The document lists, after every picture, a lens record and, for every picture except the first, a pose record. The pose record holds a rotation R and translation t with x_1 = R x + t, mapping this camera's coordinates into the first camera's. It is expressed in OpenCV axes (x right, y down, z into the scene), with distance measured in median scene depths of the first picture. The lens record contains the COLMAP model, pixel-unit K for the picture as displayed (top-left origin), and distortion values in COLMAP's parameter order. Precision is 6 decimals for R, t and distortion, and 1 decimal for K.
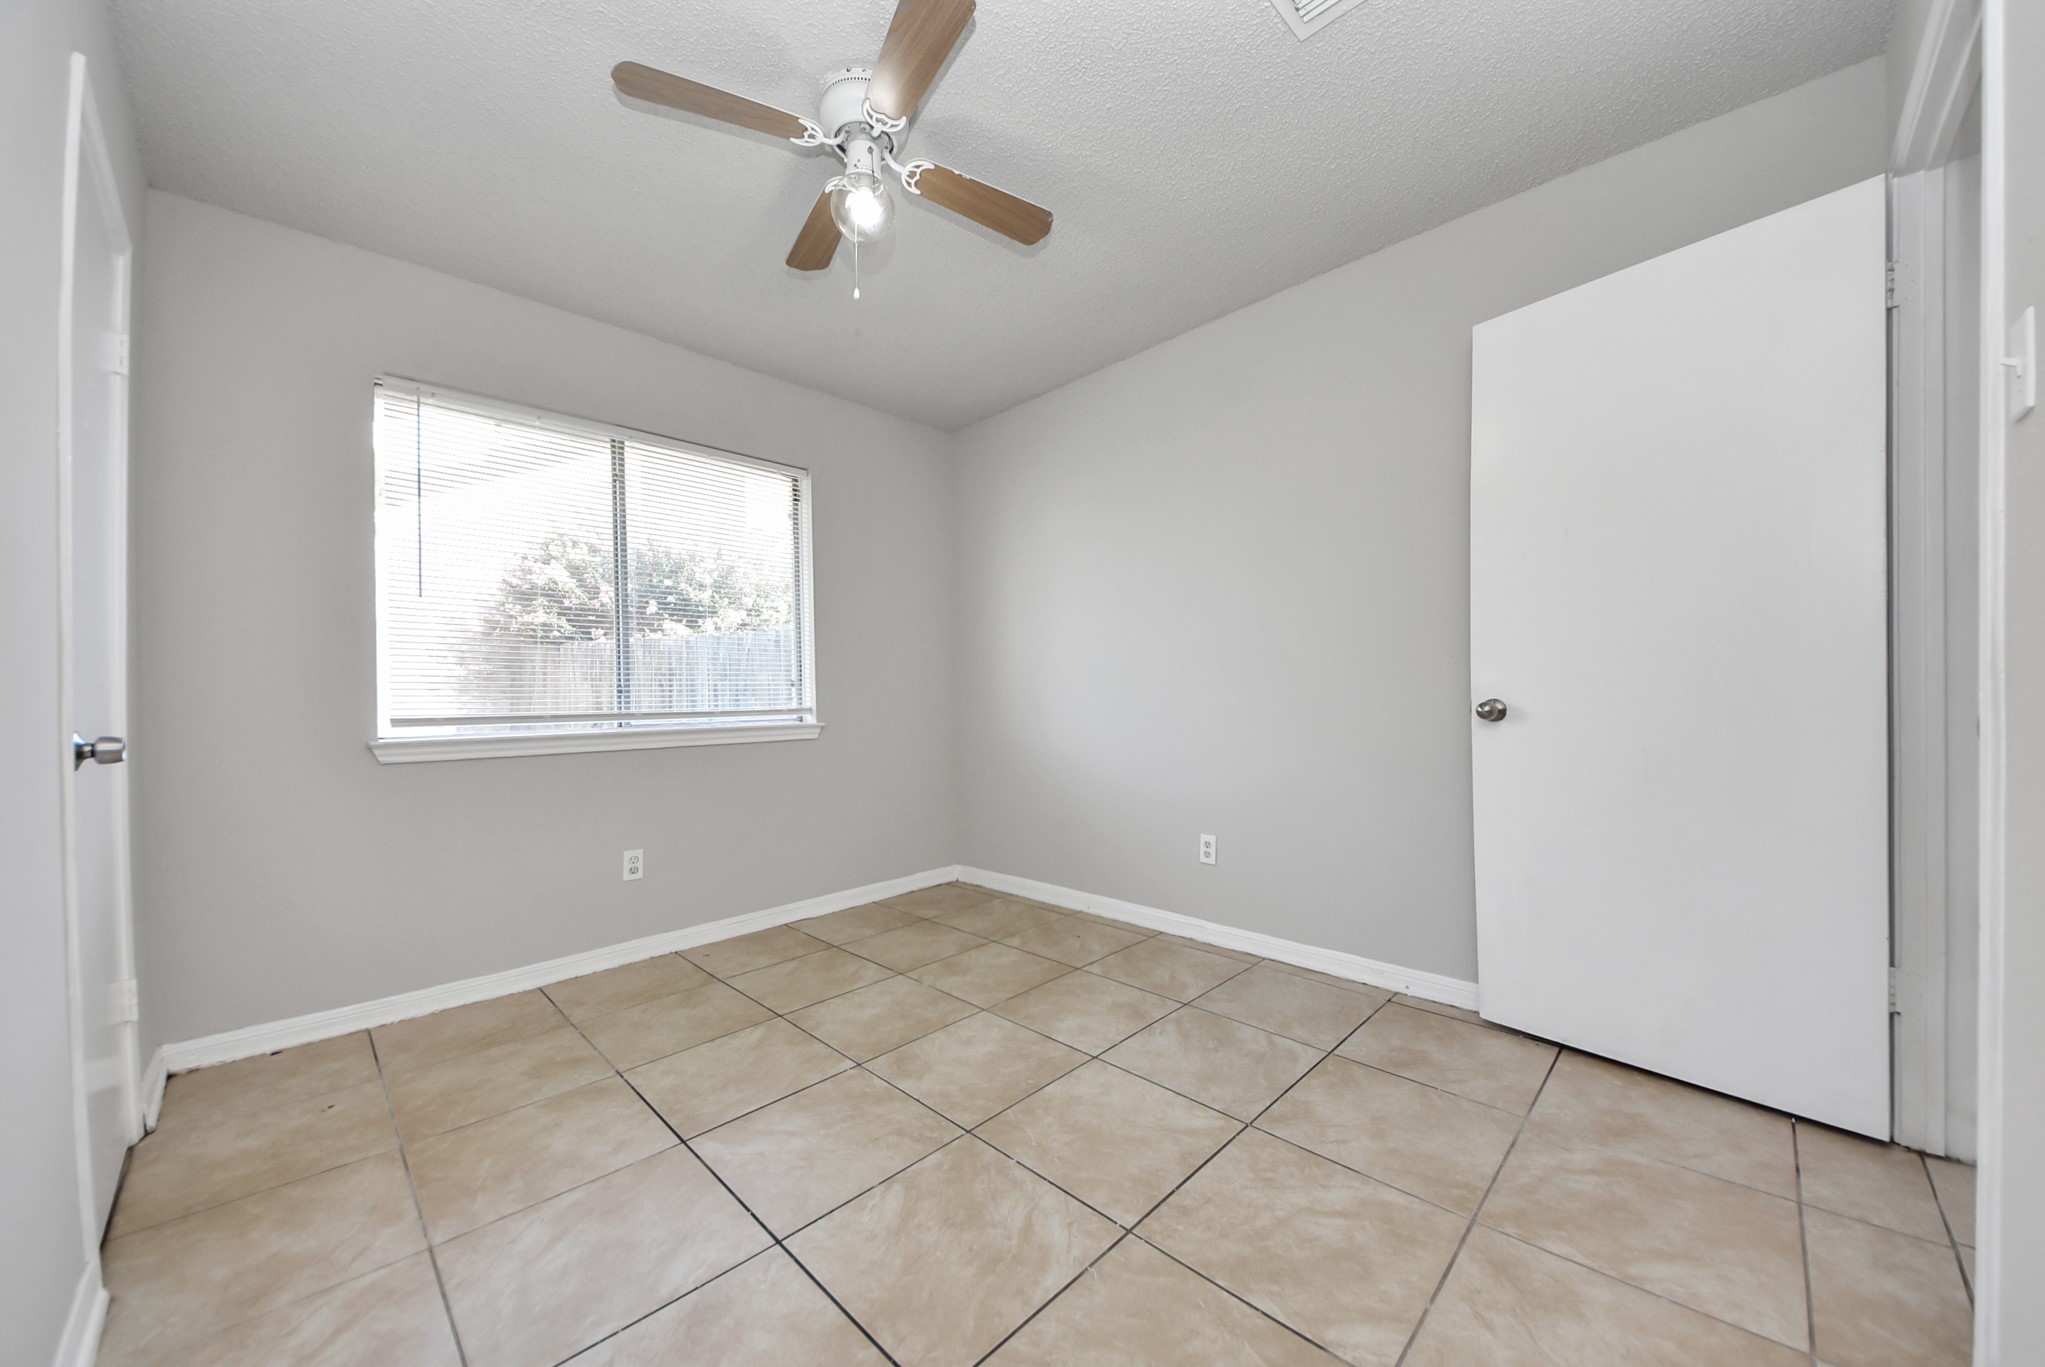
lens RADIAL K [[746.9, 0, 1041.5], [0, 746.9, 691.8], [0, 0, 1]] dist [0.005307, -0.000492]
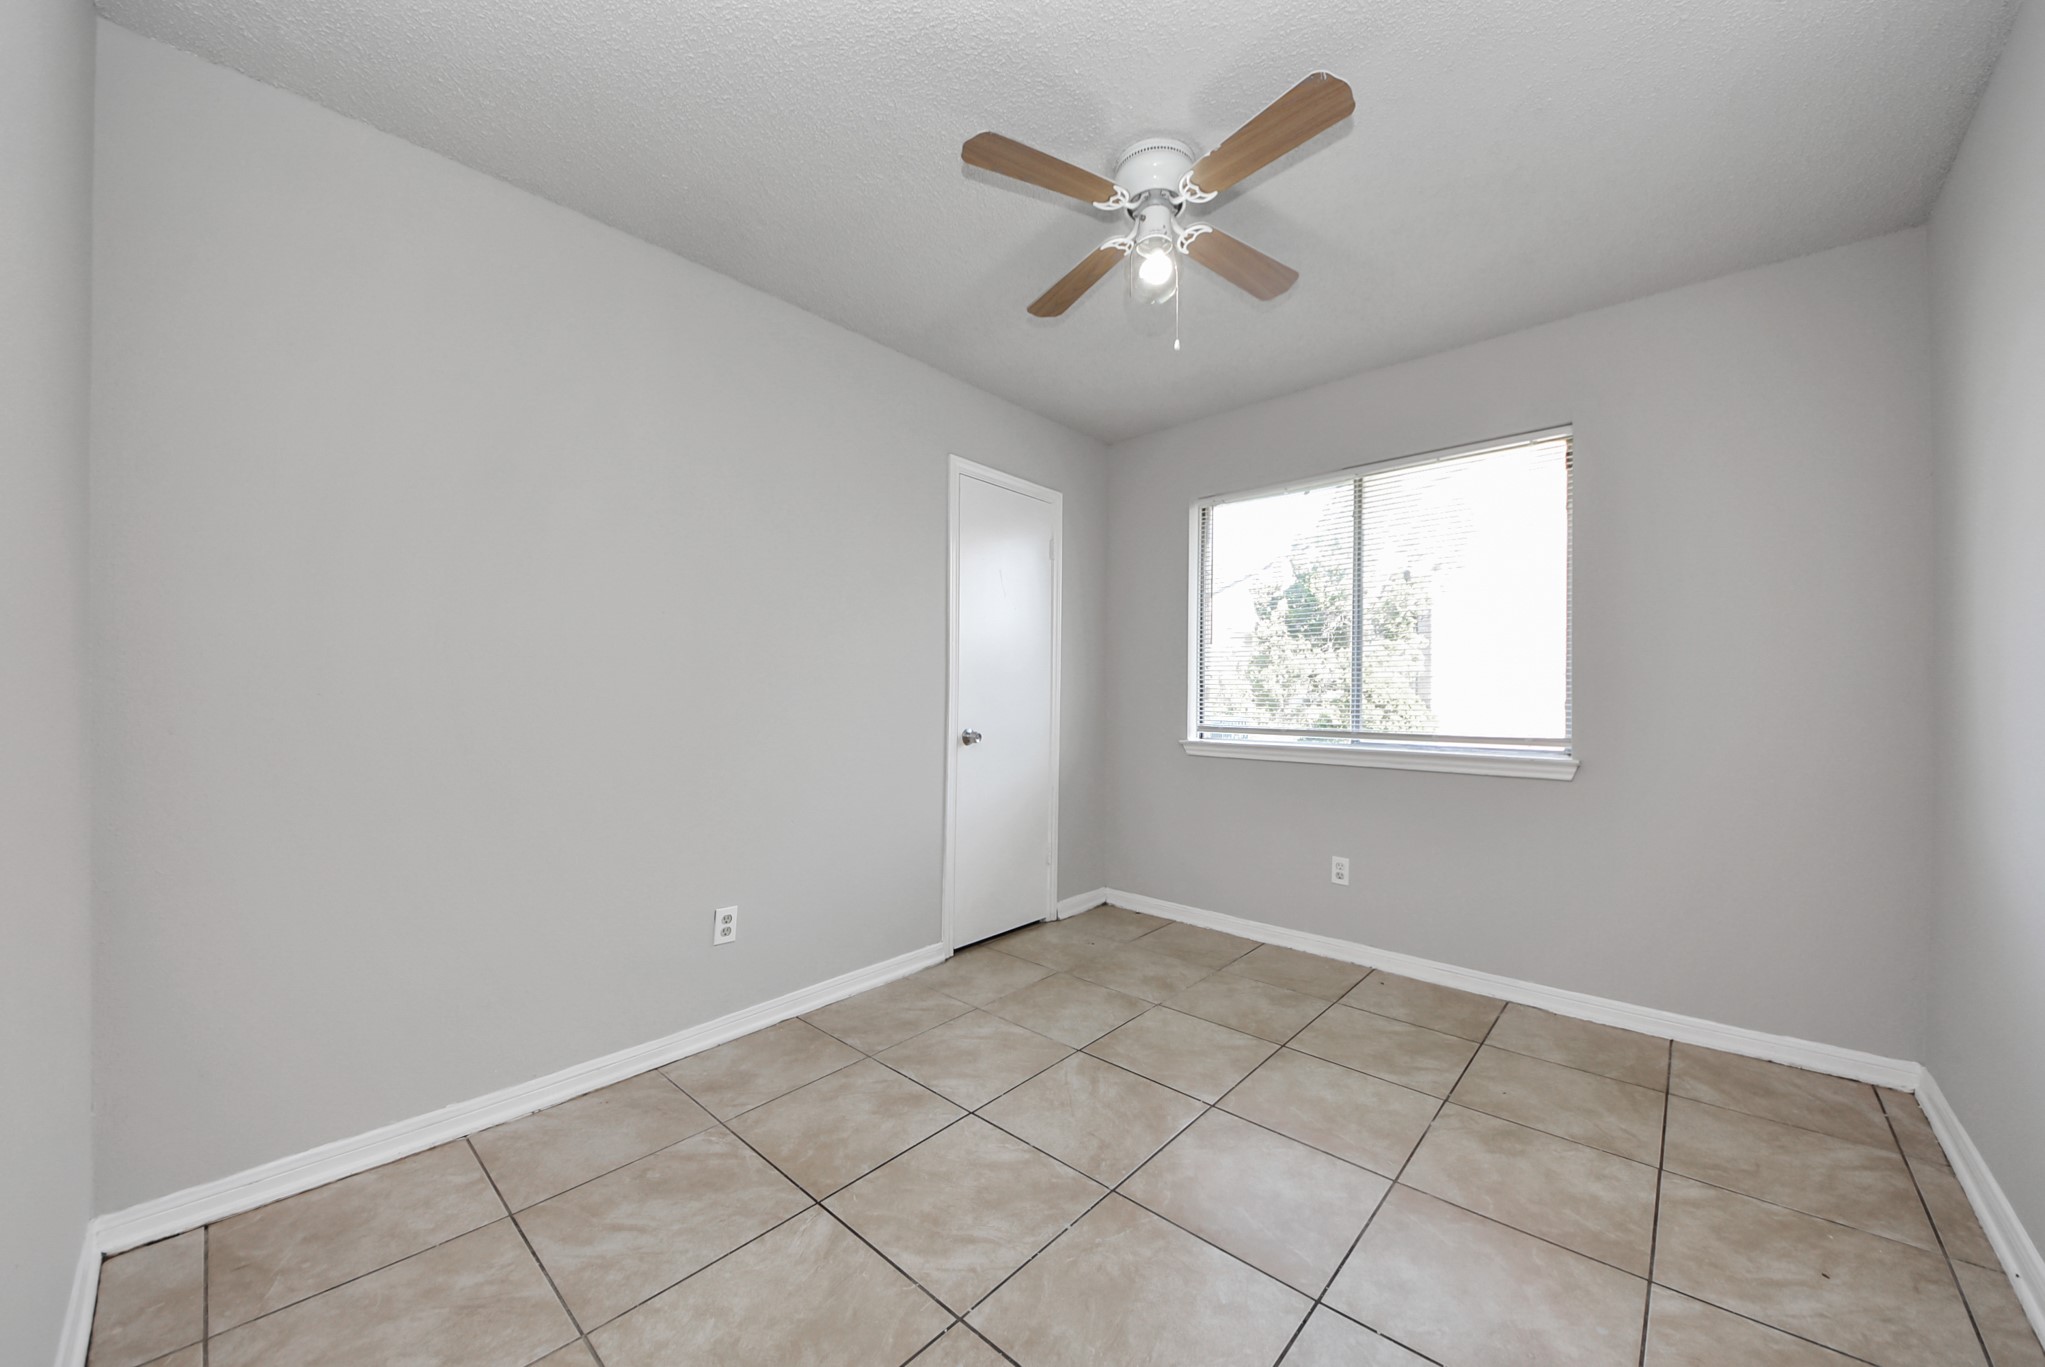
lens RADIAL K [[746.9, 0, 1040.3], [0, 746.9, 687.9], [0, 0, 1]] dist [0.005307, -0.000492]
pose [[0.030840, 0.014983, -0.999412, 0.643361], [0.000448, 0.999887, 0.015003, -0.064248], [0.999524, -0.000910, 0.030830, 0.645311]]
